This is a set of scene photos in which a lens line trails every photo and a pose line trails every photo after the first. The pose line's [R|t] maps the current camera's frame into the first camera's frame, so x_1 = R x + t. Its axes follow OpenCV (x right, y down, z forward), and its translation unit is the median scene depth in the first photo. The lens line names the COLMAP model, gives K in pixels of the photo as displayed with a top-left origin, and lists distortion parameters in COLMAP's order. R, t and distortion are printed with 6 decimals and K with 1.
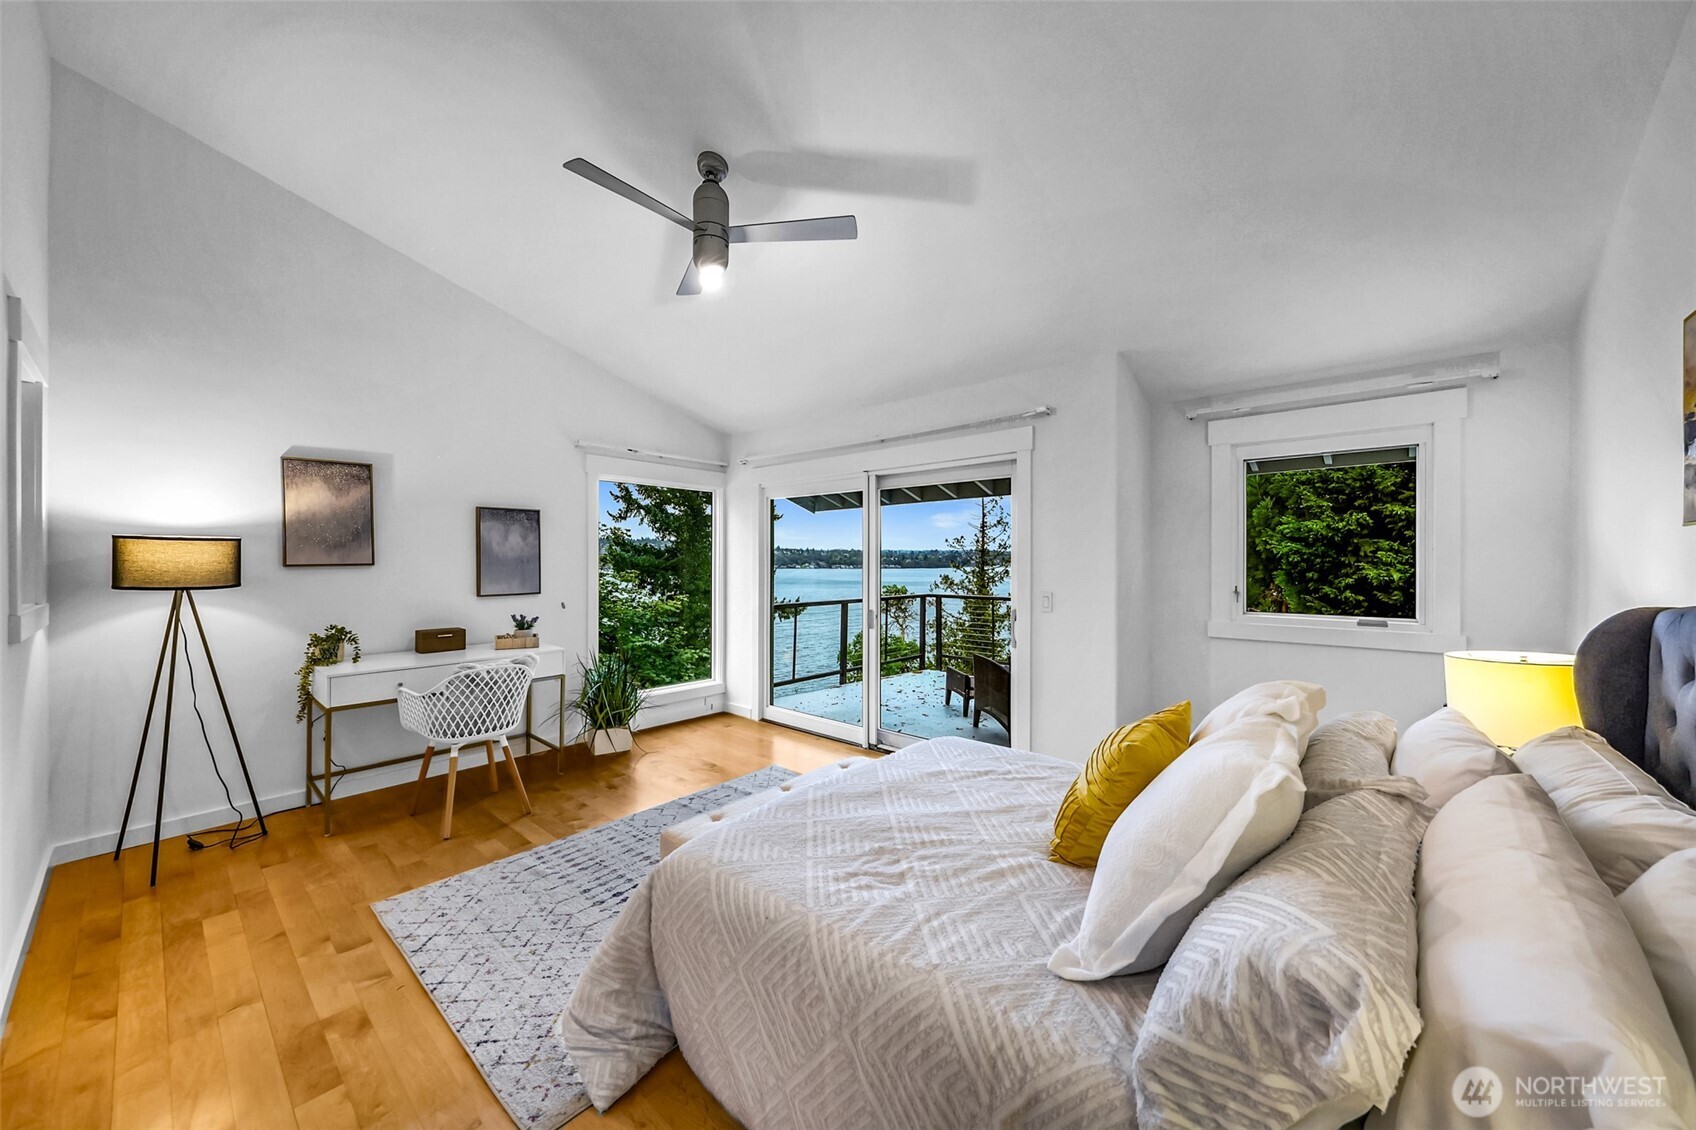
lens RADIAL K [[622.0, 0, 857.7], [0, 622.0, 561.6], [0, 0, 1]] dist [0.012963, -0.000005]
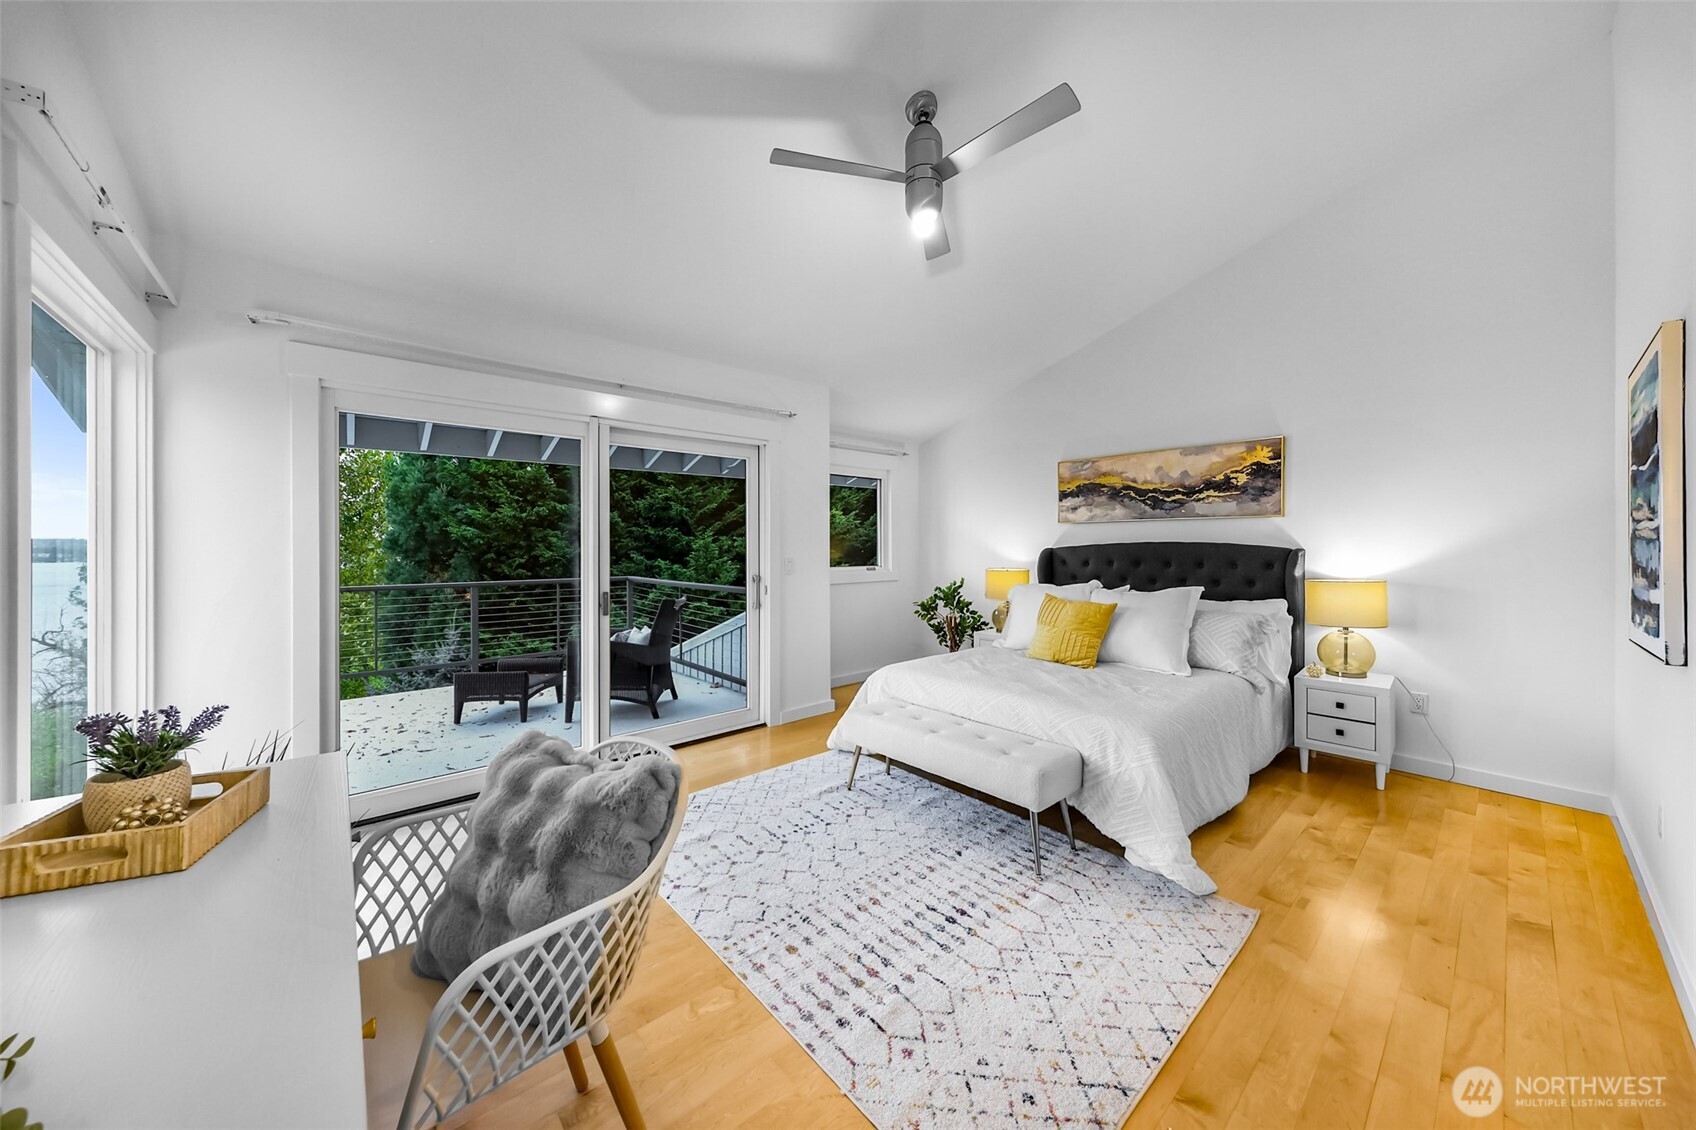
lens RADIAL K [[571.8, 0, 839.0], [0, 571.8, 546.8], [0, 0, 1]] dist [-0.000800, -0.000068]
pose [[0.143510, 0.001990, 0.989647, -0.242349], [0.003864, 0.999989, -0.002571, 0.008947], [-0.989641, 0.004193, 0.143500, 0.218250]]
